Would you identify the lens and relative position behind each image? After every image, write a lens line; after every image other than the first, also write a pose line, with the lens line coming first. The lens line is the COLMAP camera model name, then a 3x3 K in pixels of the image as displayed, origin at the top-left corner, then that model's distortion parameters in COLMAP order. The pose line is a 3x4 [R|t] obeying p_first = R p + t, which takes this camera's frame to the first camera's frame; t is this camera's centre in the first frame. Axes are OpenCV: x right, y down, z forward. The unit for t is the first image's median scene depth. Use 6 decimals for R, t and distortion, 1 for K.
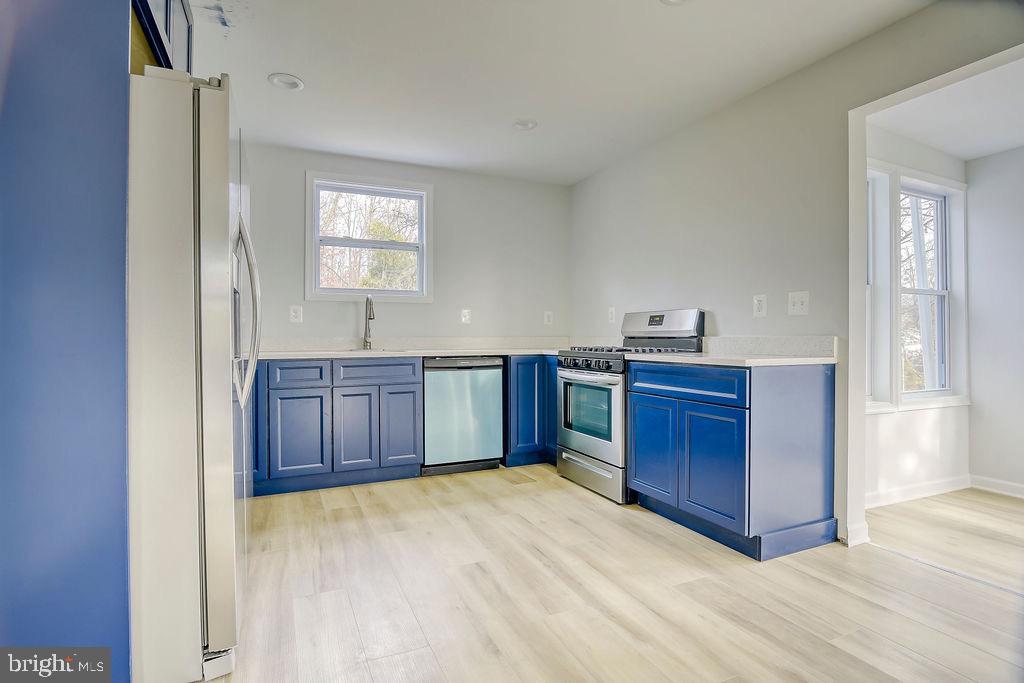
lens RADIAL K [[502.7, 0, 512.0], [0, 502.7, 341.5], [0, 0, 1]] dist [-0.016069, -0.000249]
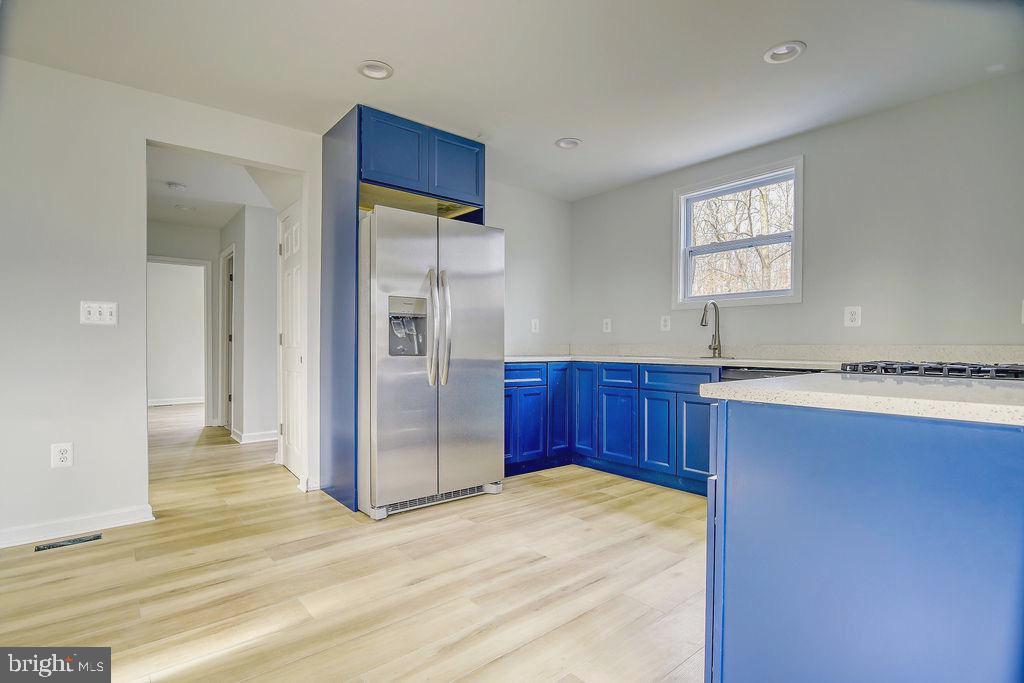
lens RADIAL K [[502.7, 0, 512.0], [0, 502.7, 341.5], [0, 0, 1]] dist [-0.016069, -0.000249]
pose [[0.265085, -0.002966, -0.964220, 0.672743], [-0.011066, 0.999920, -0.006118, -0.004372], [0.964162, 0.012292, 0.265031, 0.463649]]
